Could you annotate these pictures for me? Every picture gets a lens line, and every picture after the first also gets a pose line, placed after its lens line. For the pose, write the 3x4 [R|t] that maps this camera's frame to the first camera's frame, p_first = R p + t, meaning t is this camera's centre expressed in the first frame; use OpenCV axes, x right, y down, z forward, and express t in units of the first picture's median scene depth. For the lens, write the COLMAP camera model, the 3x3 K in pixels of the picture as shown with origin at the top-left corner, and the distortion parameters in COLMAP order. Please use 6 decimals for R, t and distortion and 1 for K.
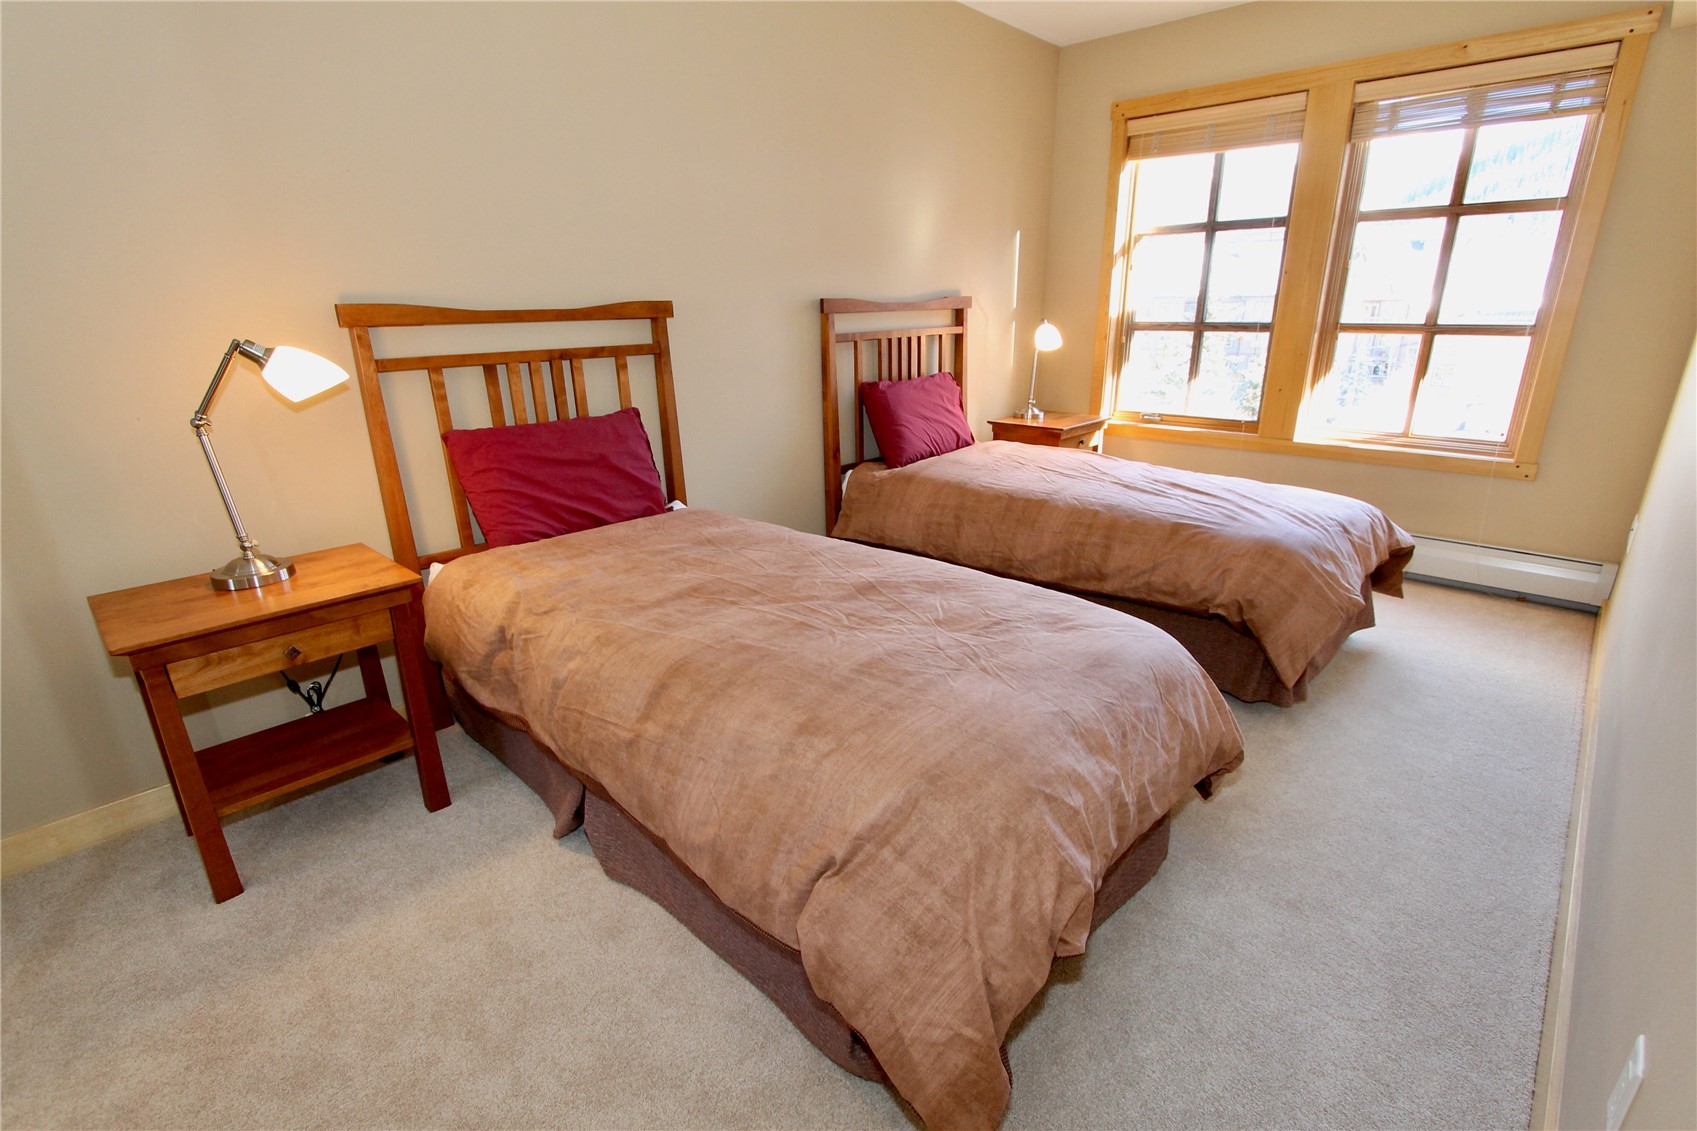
lens RADIAL K [[796.9, 0, 839.7], [0, 796.9, 580.0], [0, 0, 1]] dist [-0.000330, -0.000687]
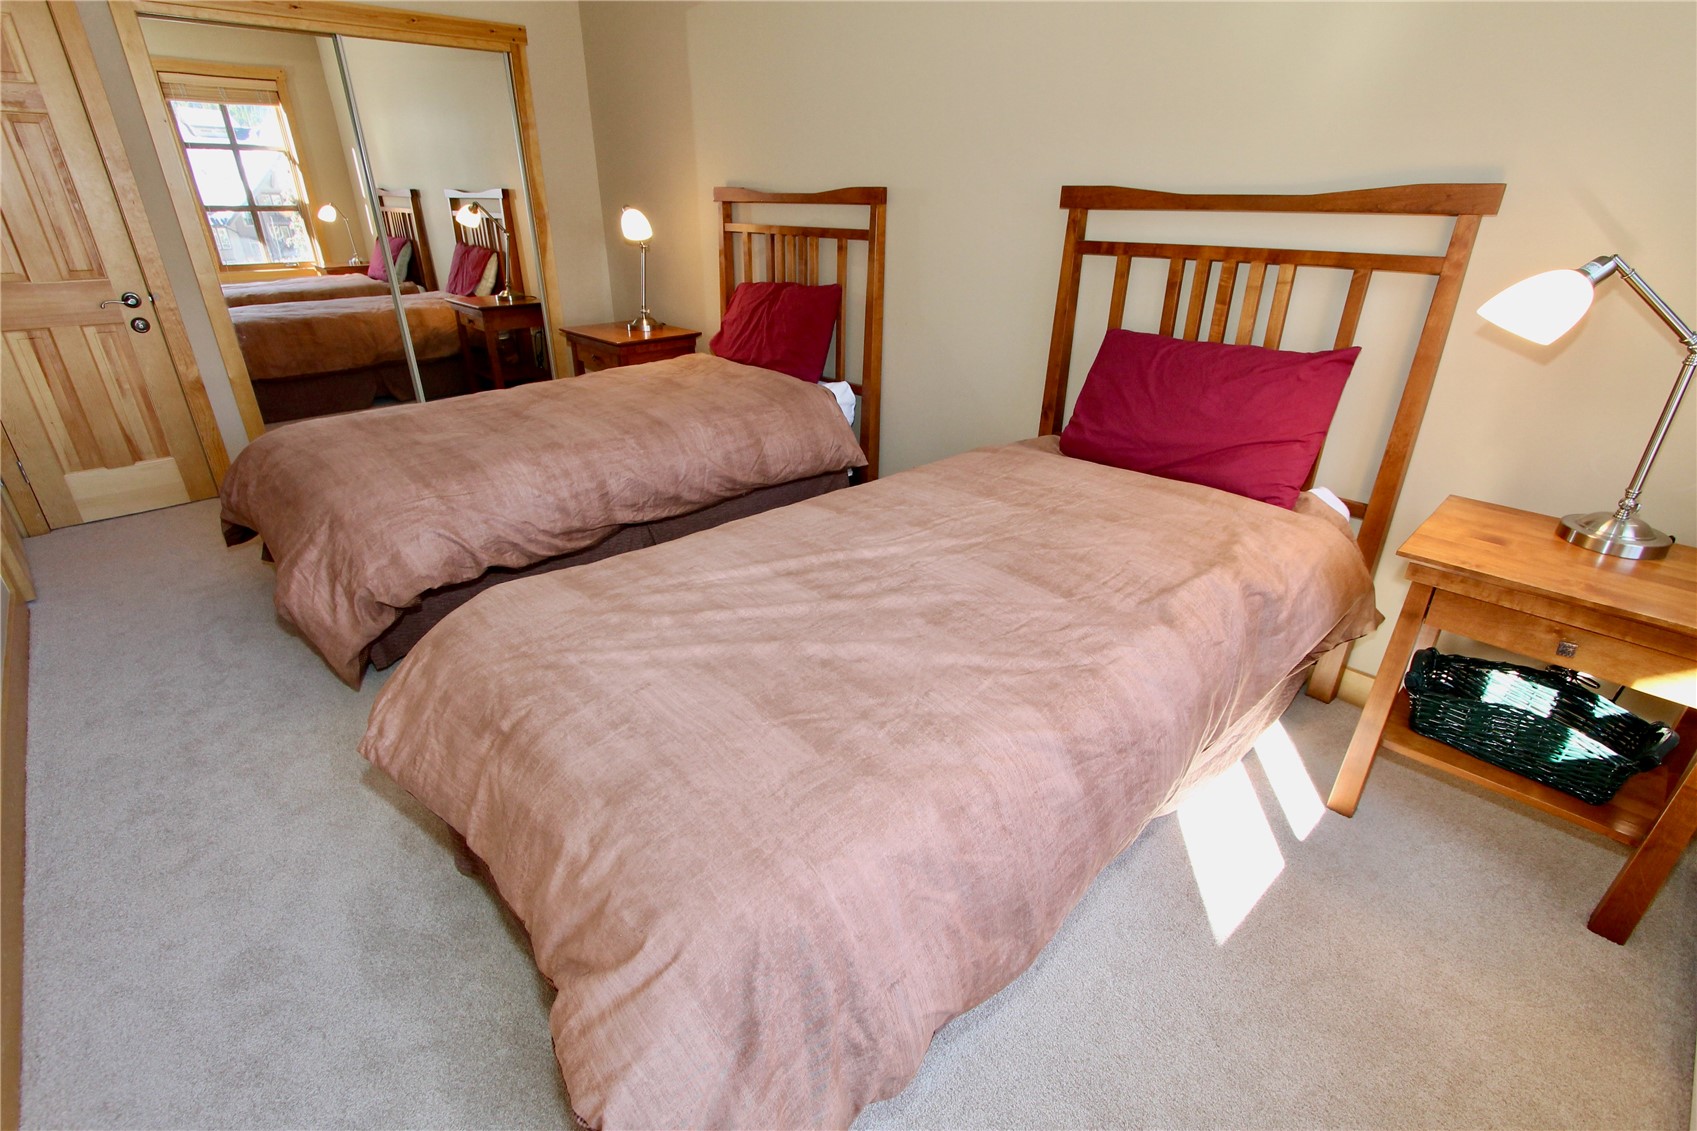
lens RADIAL K [[796.9, 0, 839.7], [0, 796.9, 580.0], [0, 0, 1]] dist [-0.000330, -0.000687]
pose [[-0.066854, 0.446258, -0.892404, 0.772198], [-0.332643, 0.833267, 0.441605, -0.304717], [0.940680, 0.326375, 0.092738, 0.854560]]
